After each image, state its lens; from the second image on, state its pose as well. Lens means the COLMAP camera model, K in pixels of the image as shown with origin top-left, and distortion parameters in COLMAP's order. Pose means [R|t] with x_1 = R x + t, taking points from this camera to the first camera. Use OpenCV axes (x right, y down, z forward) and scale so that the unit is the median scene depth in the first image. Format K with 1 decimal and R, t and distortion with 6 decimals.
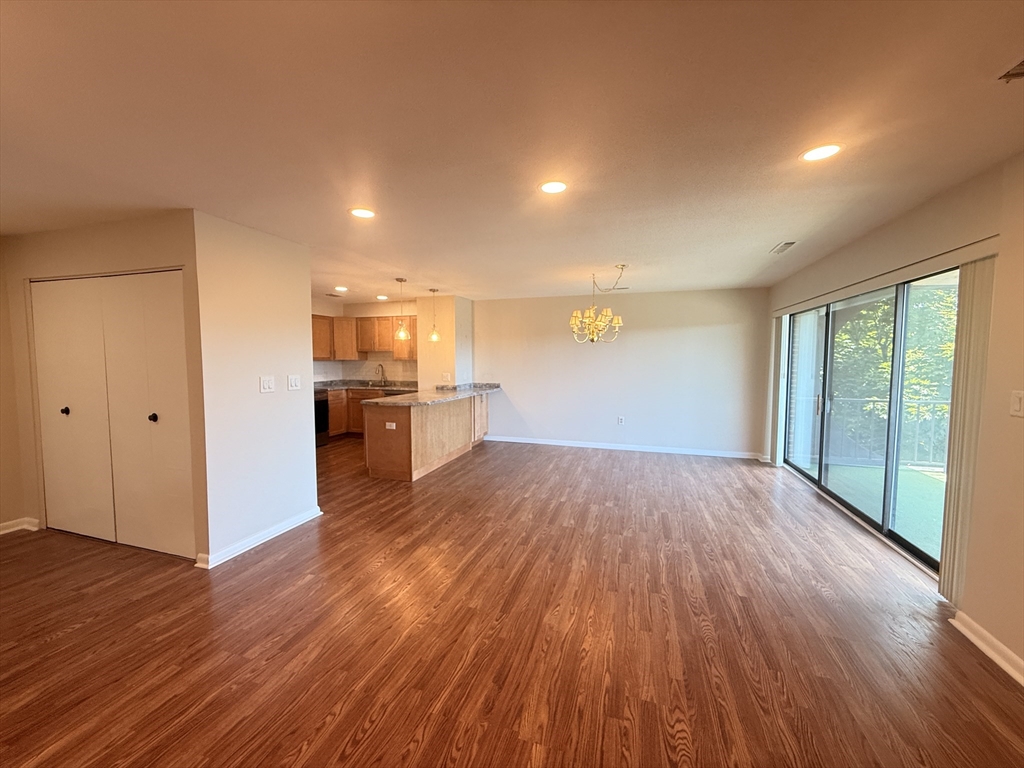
lens RADIAL K [[407.4, 0, 511.2], [0, 407.4, 386.9], [0, 0, 1]] dist [-0.001747, 0.000687]
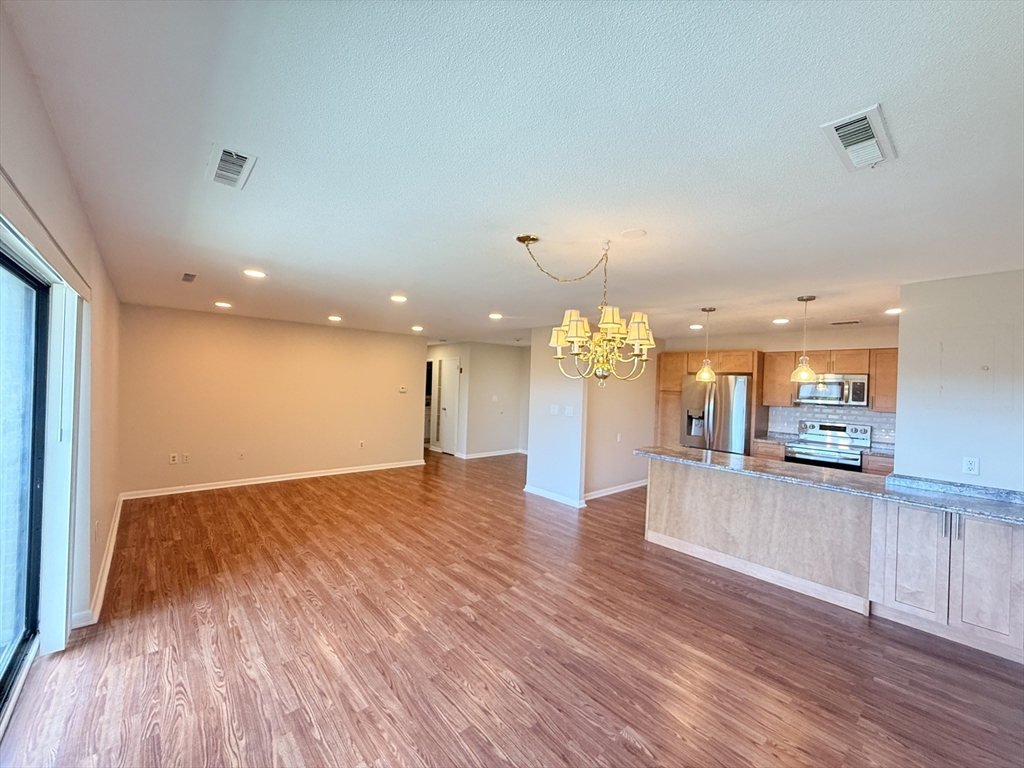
lens RADIAL K [[407.4, 0, 506.2], [0, 407.4, 392.3], [0, 0, 1]] dist [-0.001747, 0.000687]
pose [[-0.522845, 0.000218, -0.852428, 0.709948], [-0.096641, 0.993537, 0.059530, -0.117186], [0.846932, 0.113504, -0.519445, 1.218830]]
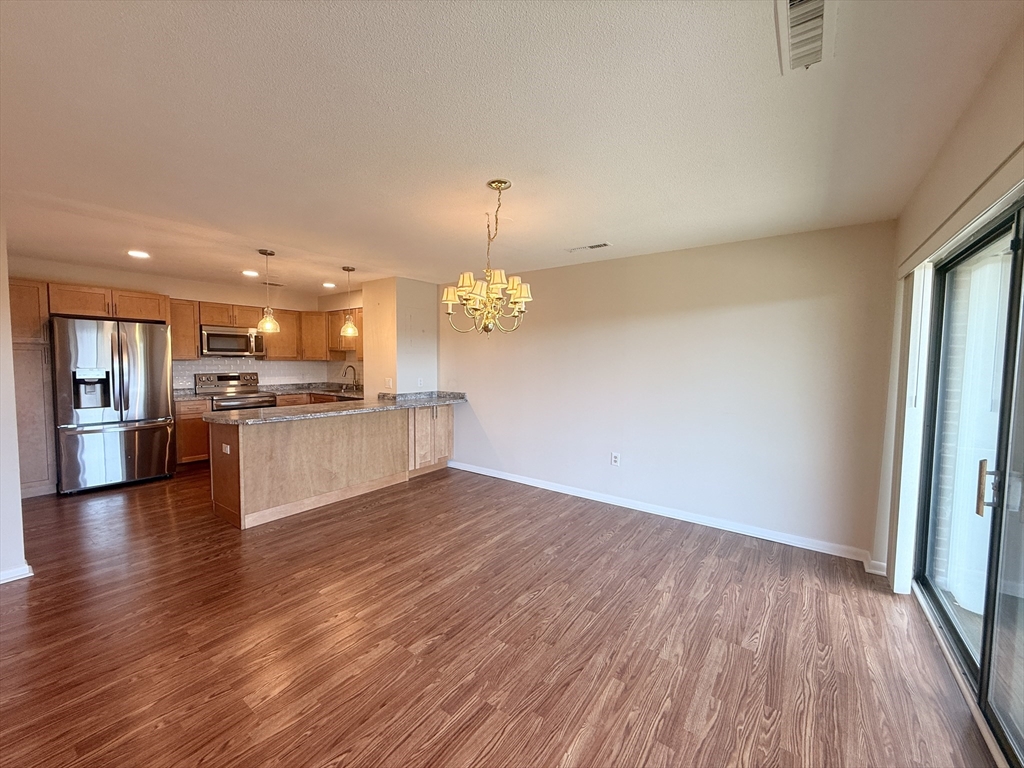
lens RADIAL K [[407.4, 0, 511.5], [0, 407.4, 385.3], [0, 0, 1]] dist [-0.001747, 0.000687]
pose [[0.948616, 0.028825, -0.315113, 0.441699], [-0.032426, 0.999455, -0.006191, -0.031950], [0.314763, 0.016091, 0.949034, 0.486530]]
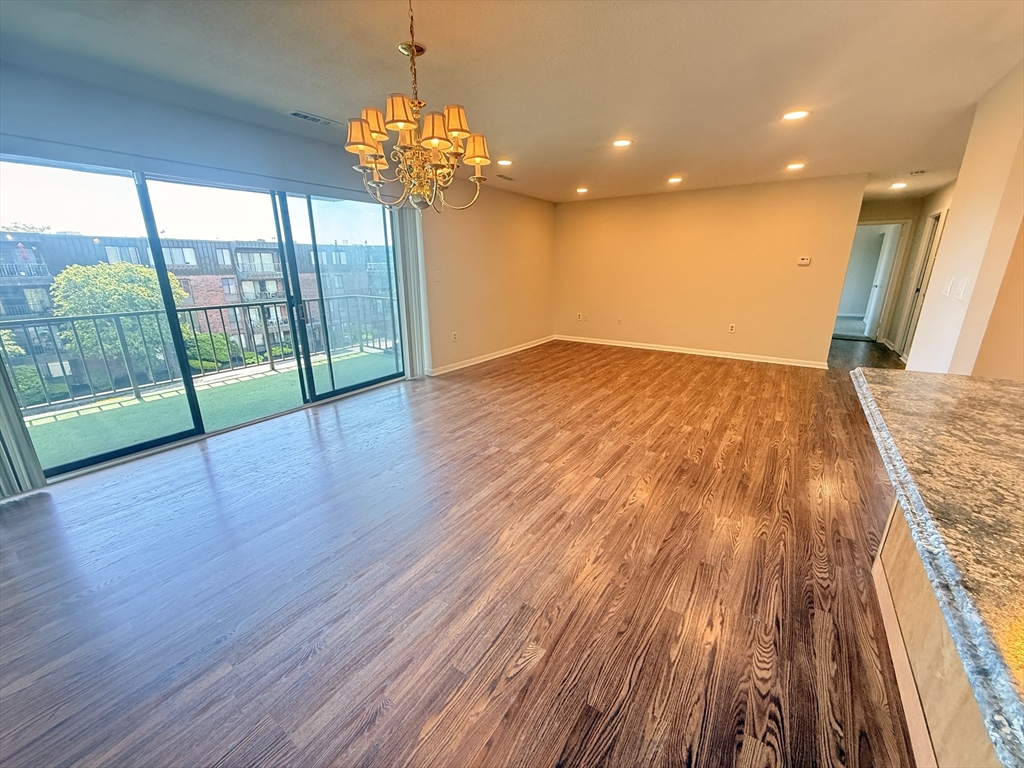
lens RADIAL K [[407.4, 0, 511.6], [0, 407.4, 382.4], [0, 0, 1]] dist [-0.001747, 0.000687]
pose [[-0.956854, -0.079283, 0.279543, -0.001707], [0.023327, 0.937990, 0.345876, -0.090523], [-0.289630, 0.337474, -0.895670, 1.454288]]
